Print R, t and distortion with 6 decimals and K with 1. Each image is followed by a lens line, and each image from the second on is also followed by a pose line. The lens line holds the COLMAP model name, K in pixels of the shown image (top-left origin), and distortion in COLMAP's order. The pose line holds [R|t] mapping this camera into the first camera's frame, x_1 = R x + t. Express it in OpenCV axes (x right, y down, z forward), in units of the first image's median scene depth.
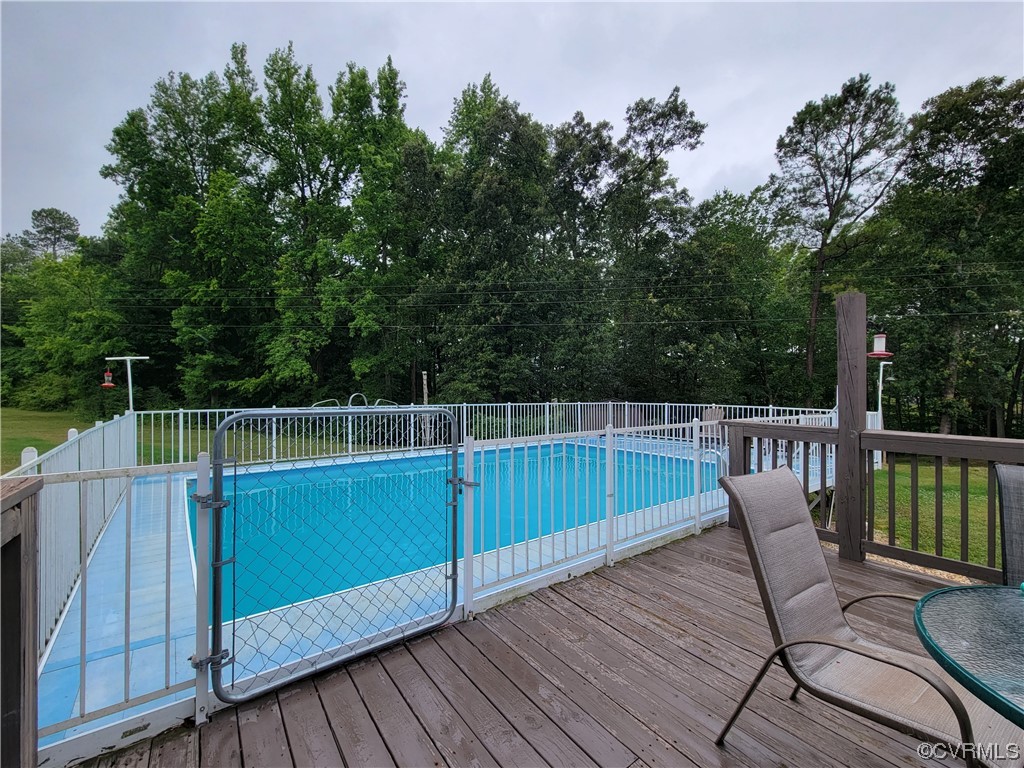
lens RADIAL K [[450.5, 0, 509.5], [0, 450.5, 374.2], [0, 0, 1]] dist [0.019441, 0.000048]
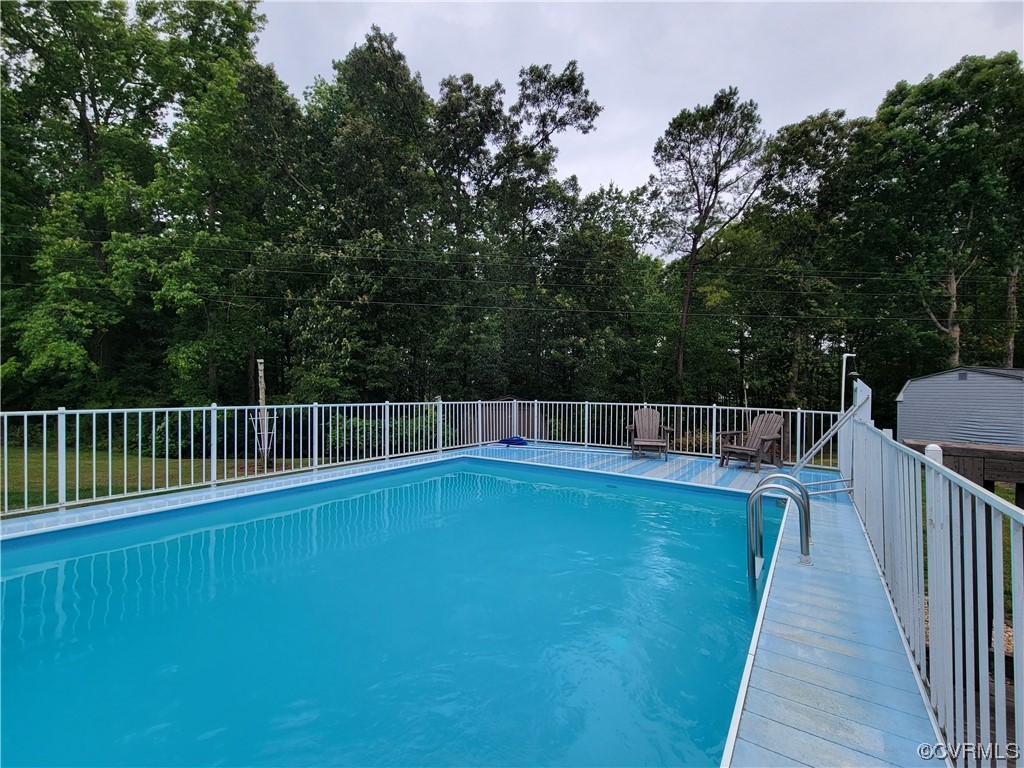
lens RADIAL K [[450.5, 0, 509.5], [0, 450.5, 374.2], [0, 0, 1]] dist [0.019441, 0.000048]
pose [[0.957290, 0.016320, 0.288669, -0.009935], [-0.017593, 0.999844, 0.001815, 0.007977], [-0.288594, -0.006816, 0.957427, 0.137933]]
